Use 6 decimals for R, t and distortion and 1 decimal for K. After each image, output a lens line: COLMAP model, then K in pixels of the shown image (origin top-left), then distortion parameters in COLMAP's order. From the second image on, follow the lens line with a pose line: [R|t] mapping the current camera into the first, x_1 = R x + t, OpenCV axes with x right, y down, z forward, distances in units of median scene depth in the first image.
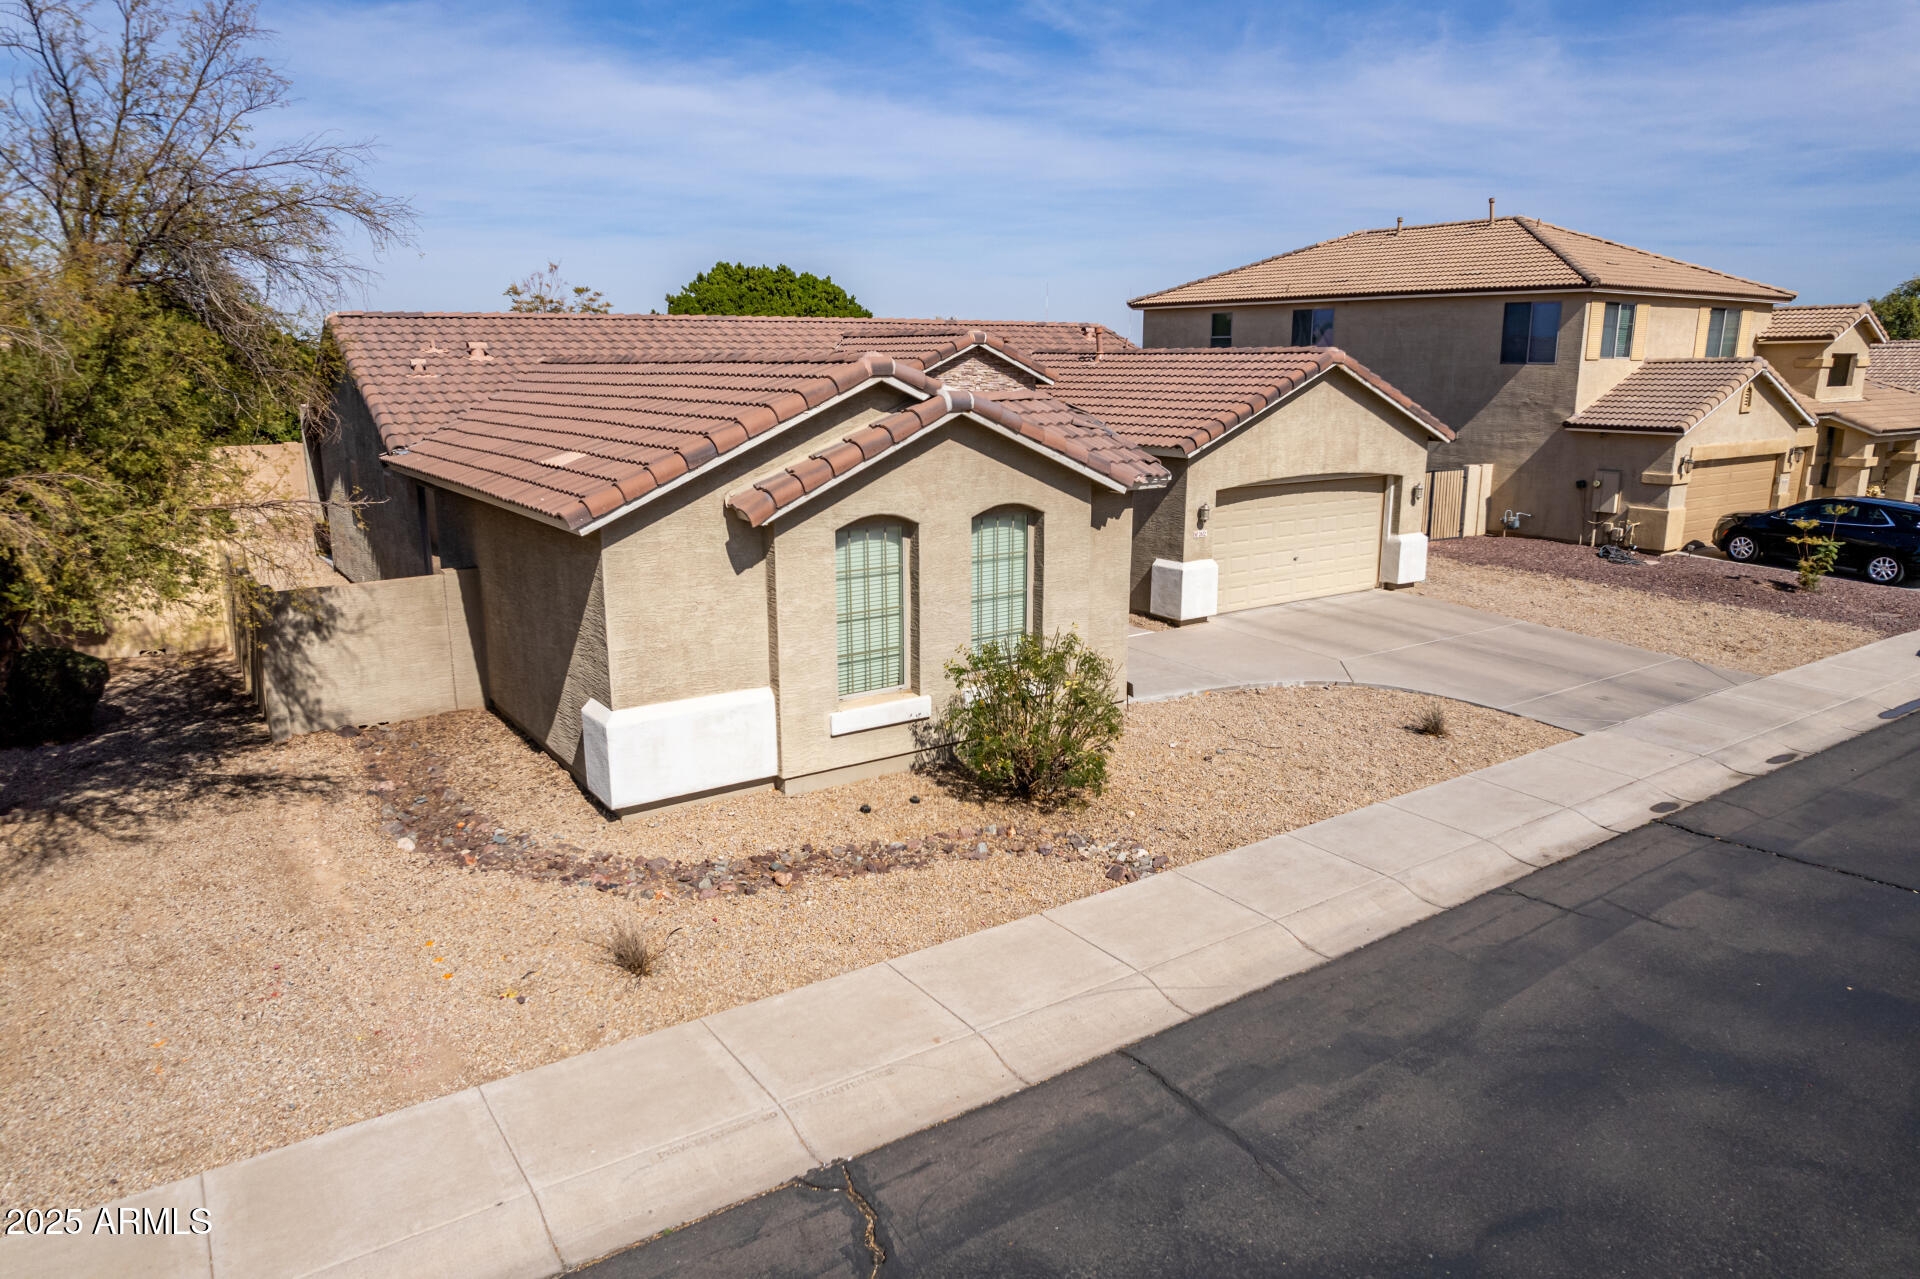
lens RADIAL K [[1232.0, 0, 963.7], [0, 1232.0, 632.9], [0, 0, 1]] dist [-0.075287, 0.074734]
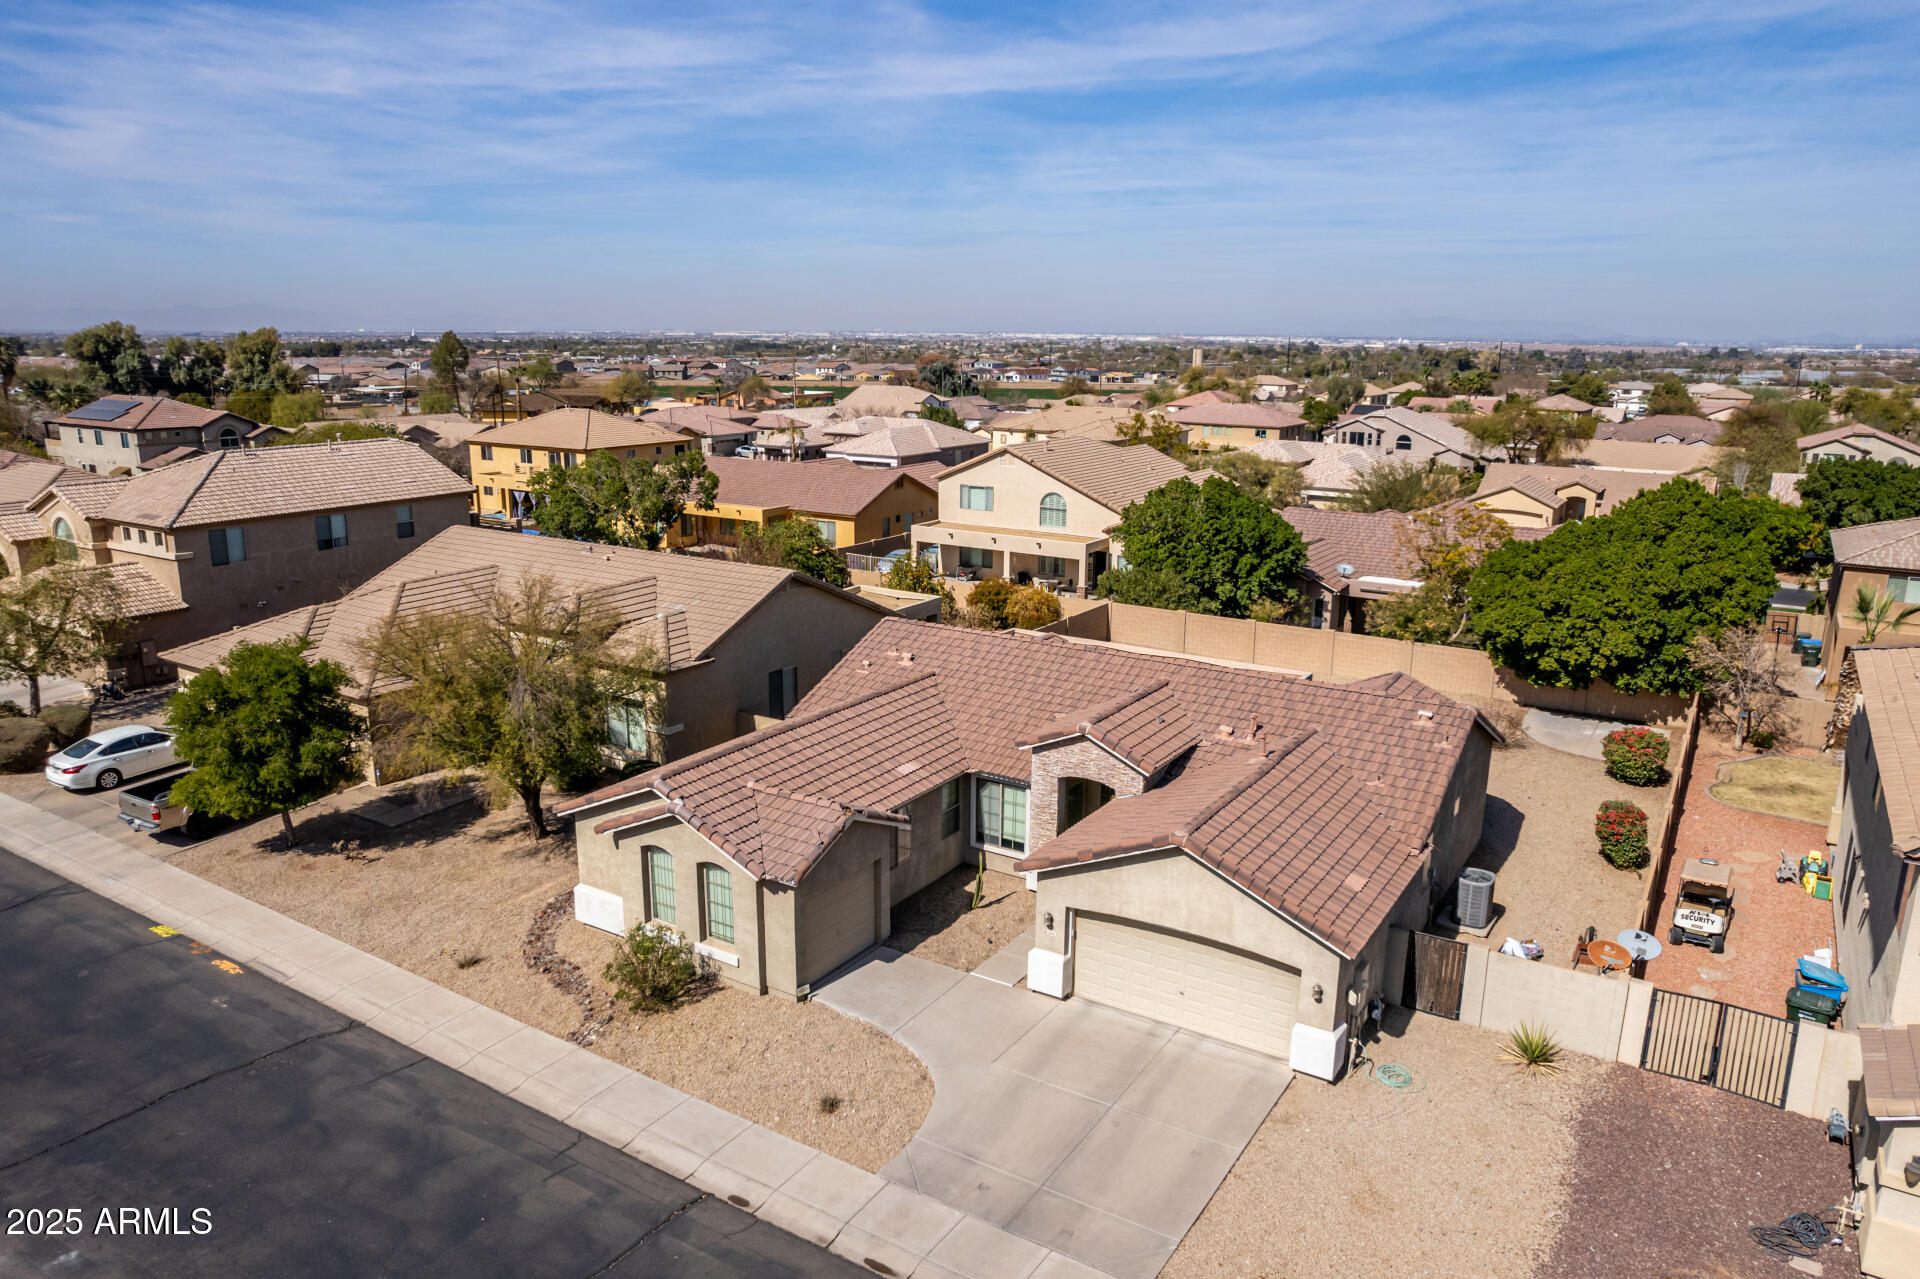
lens RADIAL K [[1302.0, 0, 965.8], [0, 1302.0, 644.1], [0, 0, 1]] dist [-0.080510, 0.073813]
pose [[0.388540, 0.222938, -0.894055, 1.981056], [-0.211952, 0.965895, 0.148741, -0.844779], [0.896723, 0.131705, 0.422541, 0.459619]]
